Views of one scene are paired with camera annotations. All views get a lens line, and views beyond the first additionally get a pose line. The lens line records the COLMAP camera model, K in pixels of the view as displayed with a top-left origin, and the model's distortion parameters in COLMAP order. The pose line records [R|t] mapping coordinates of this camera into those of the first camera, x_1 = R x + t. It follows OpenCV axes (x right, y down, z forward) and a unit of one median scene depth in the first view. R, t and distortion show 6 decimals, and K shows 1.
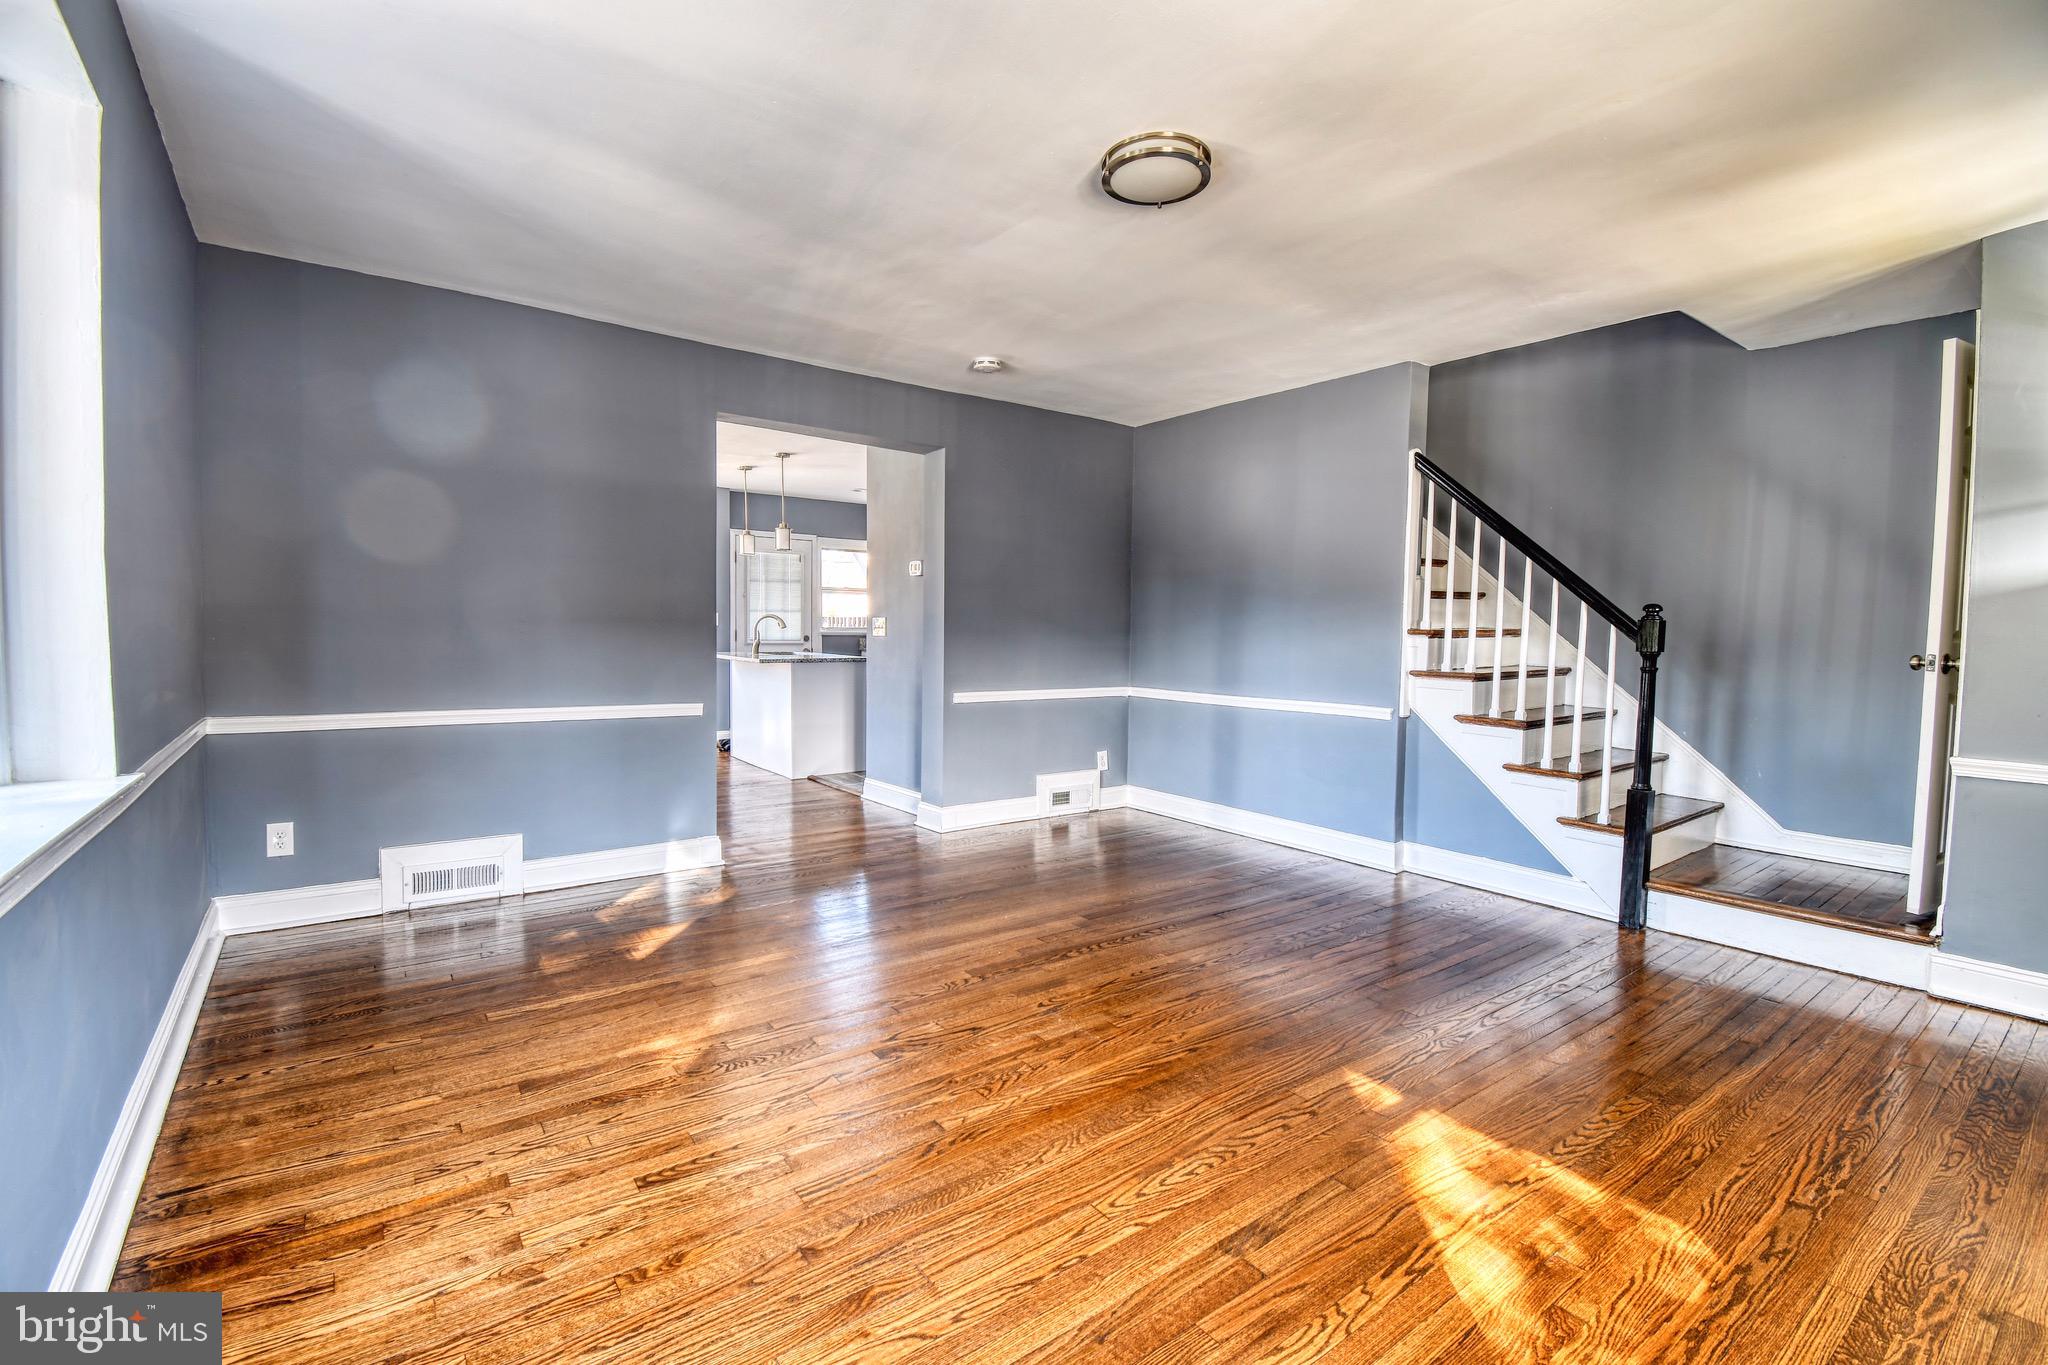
lens RADIAL K [[901.6, 0, 1026.8], [0, 901.6, 677.3], [0, 0, 1]] dist [0.020797, -0.026216]
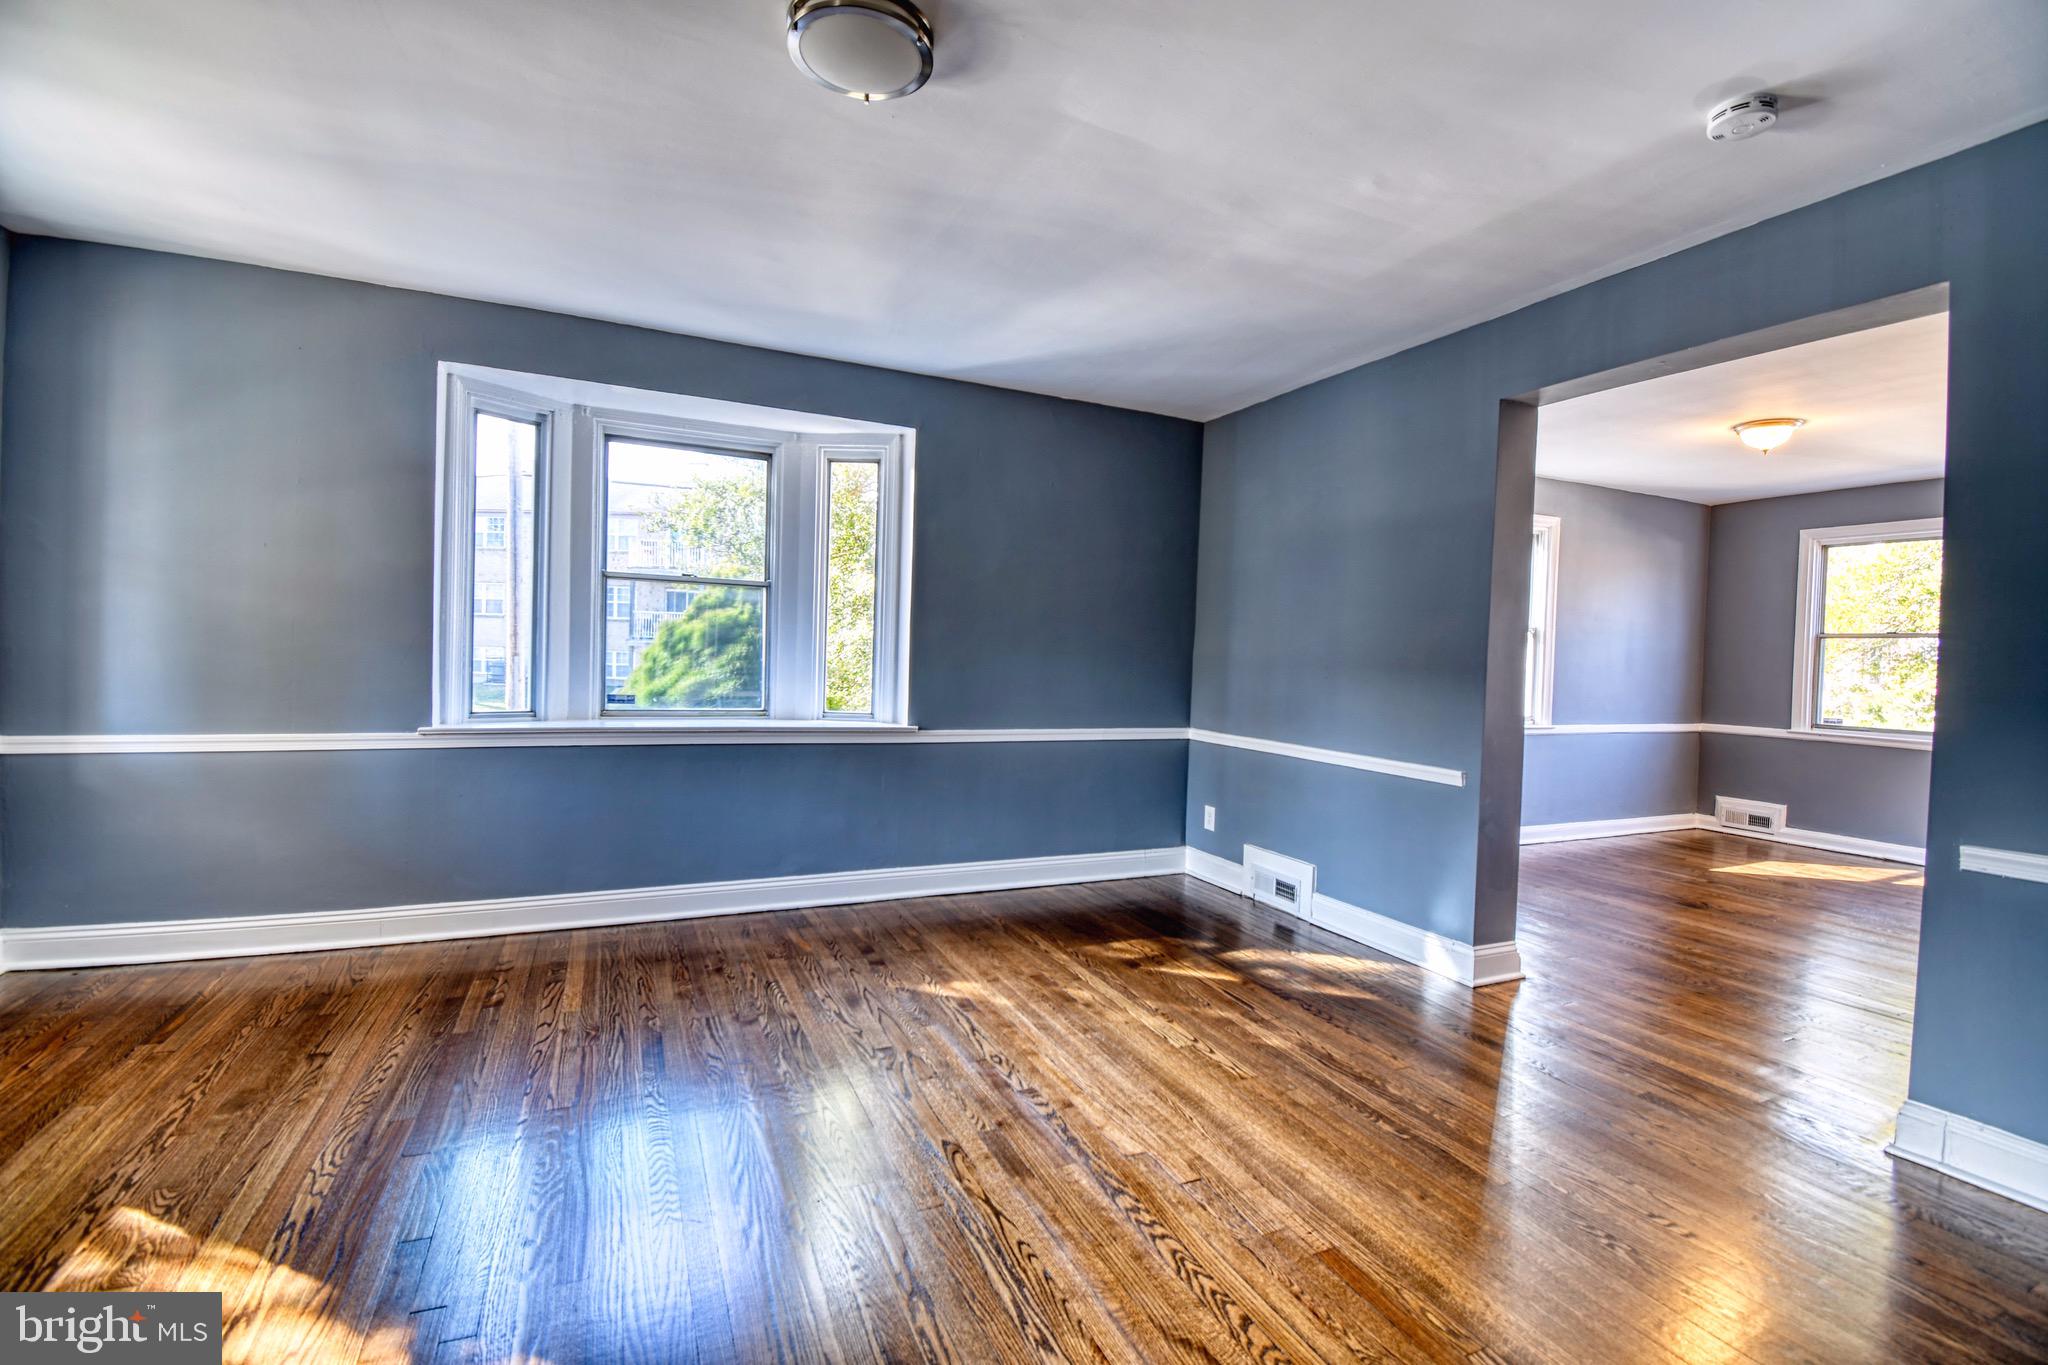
lens RADIAL K [[901.6, 0, 1026.8], [0, 901.6, 677.3], [0, 0, 1]] dist [0.020797, -0.026216]
pose [[-0.209272, 0.001862, -0.977856, 0.551145], [-0.088145, 0.995891, 0.020760, -0.040549], [0.973877, 0.090538, -0.208248, 0.866166]]
